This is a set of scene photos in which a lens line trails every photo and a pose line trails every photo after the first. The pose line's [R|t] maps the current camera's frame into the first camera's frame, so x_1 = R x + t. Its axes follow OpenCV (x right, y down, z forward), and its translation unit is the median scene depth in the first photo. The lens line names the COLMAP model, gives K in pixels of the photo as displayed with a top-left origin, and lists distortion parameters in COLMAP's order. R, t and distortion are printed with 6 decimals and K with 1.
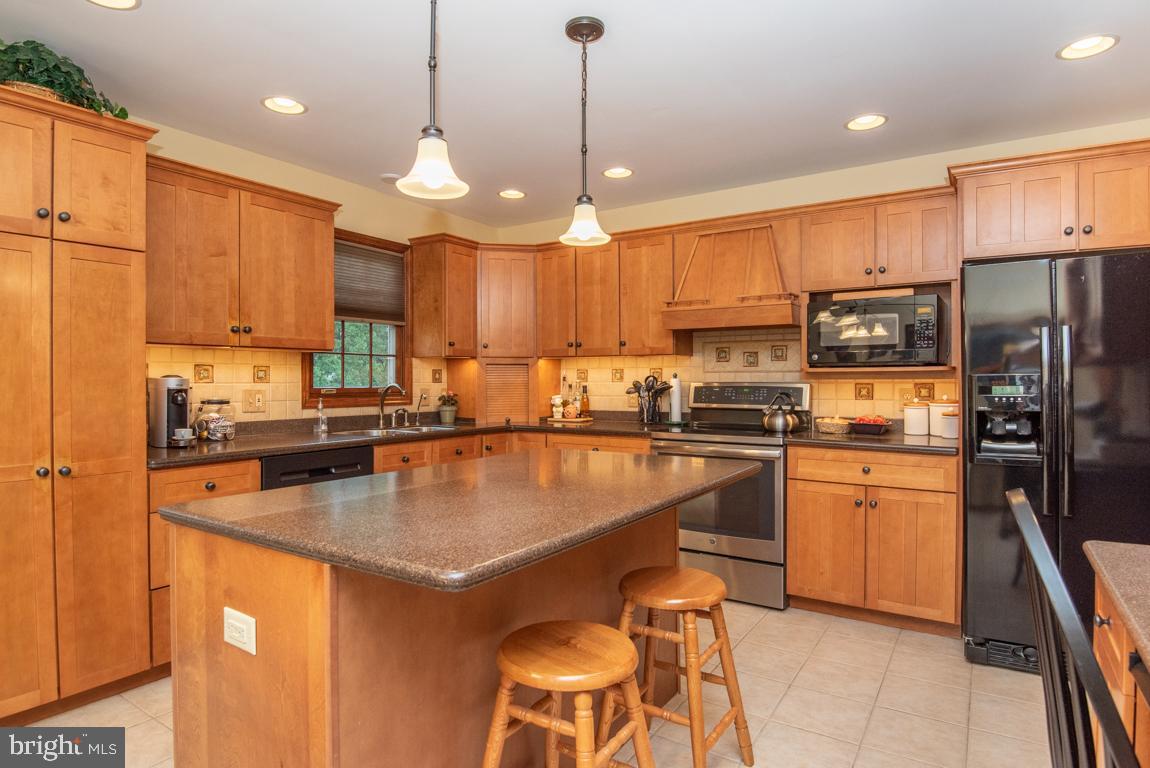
lens RADIAL K [[640.0, 0, 576.9], [0, 640.0, 383.2], [0, 0, 1]] dist [-0.004698, -0.015117]
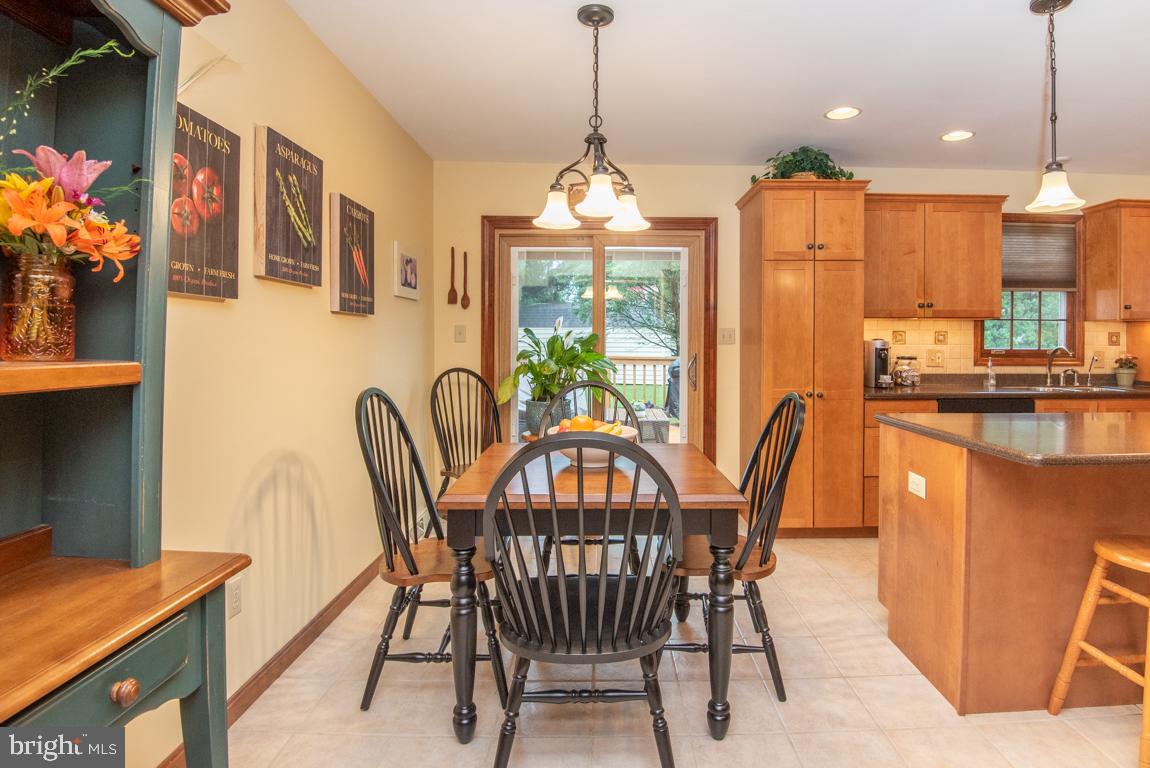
lens RADIAL K [[610.1, 0, 602.0], [0, 610.1, 349.7], [0, 0, 1]] dist [-0.032451, -0.011465]
pose [[0.554696, 0.014088, -0.831934, 0.171221], [-0.006468, 0.999899, 0.012620, -0.000824], [0.832028, -0.001619, 0.554731, -0.301142]]
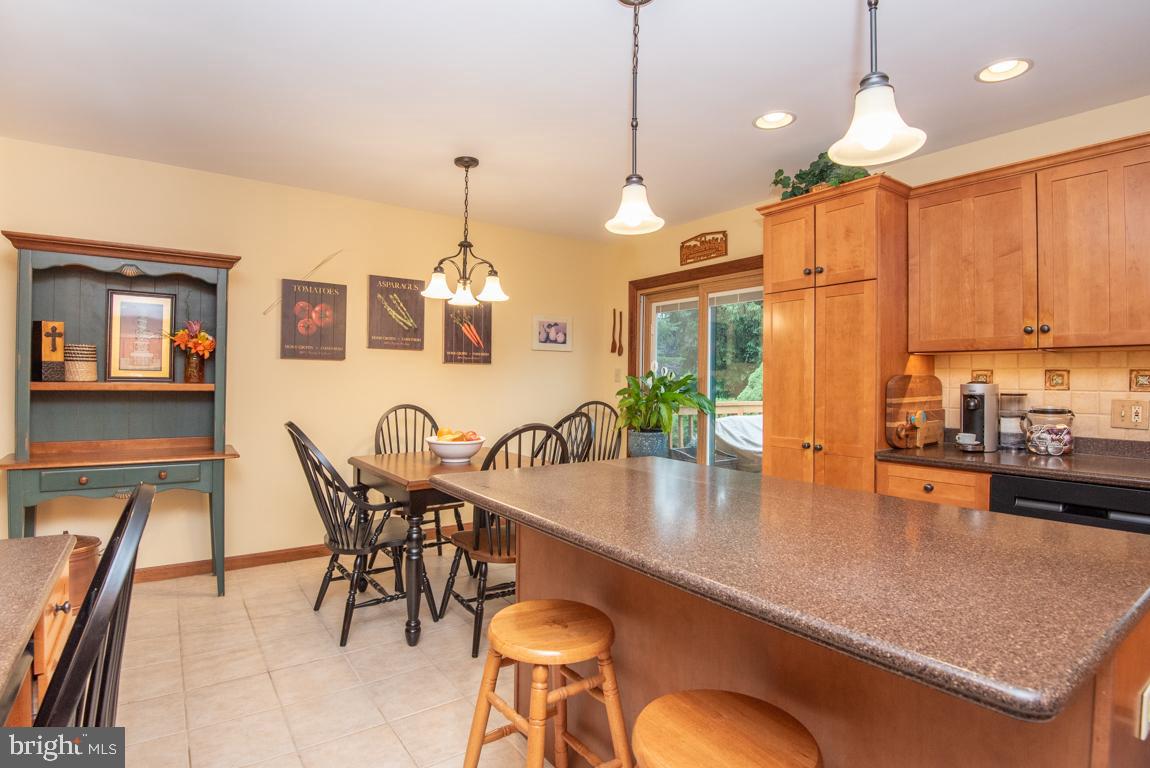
lens RADIAL K [[581.5, 0, 552.3], [0, 581.5, 382.5], [0, 0, 1]] dist [-0.025380, -0.010342]
pose [[-0.398282, 0.001069, -0.917262, 0.474638], [-0.014335, 0.999870, 0.007389, -0.007339], [0.917151, 0.016092, -0.398215, 0.730653]]
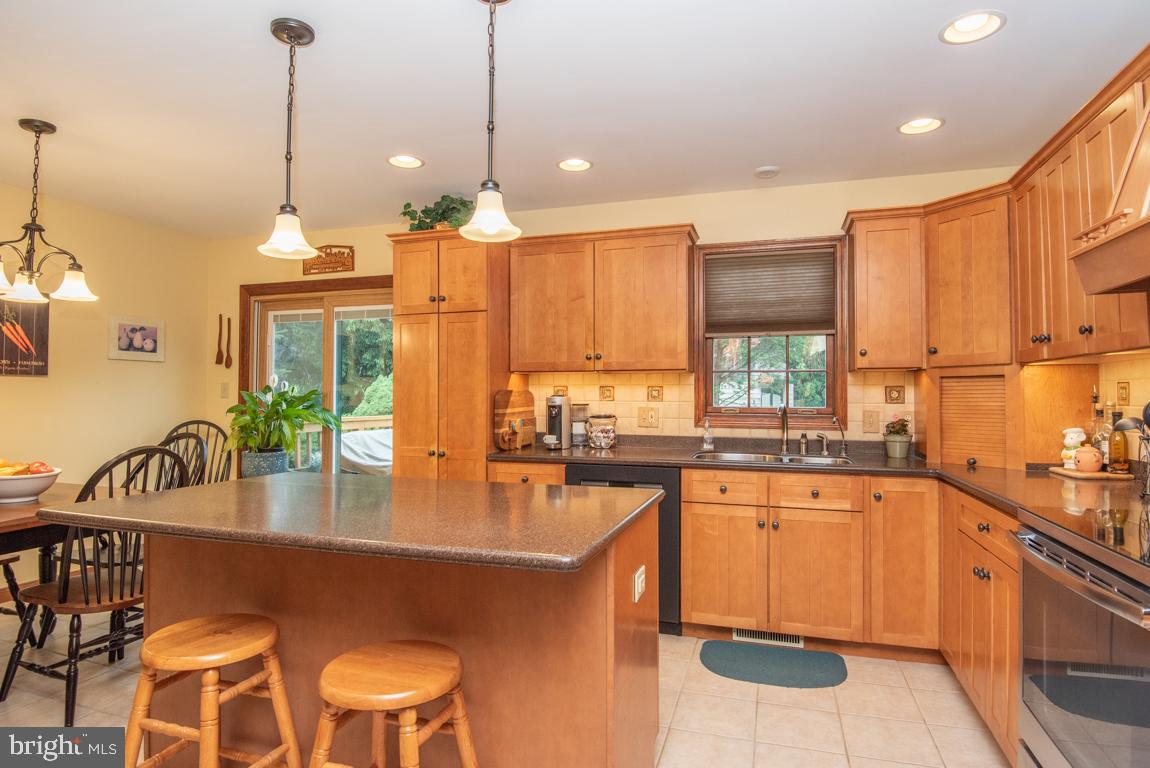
lens RADIAL K [[640.0, 0, 574.6], [0, 640.0, 384.7], [0, 0, 1]] dist [-0.004698, -0.015117]
pose [[0.241062, -0.016259, -0.970374, 0.654317], [-0.007664, 0.999797, -0.018656, -0.008899], [0.970479, 0.011934, 0.240888, 0.705691]]
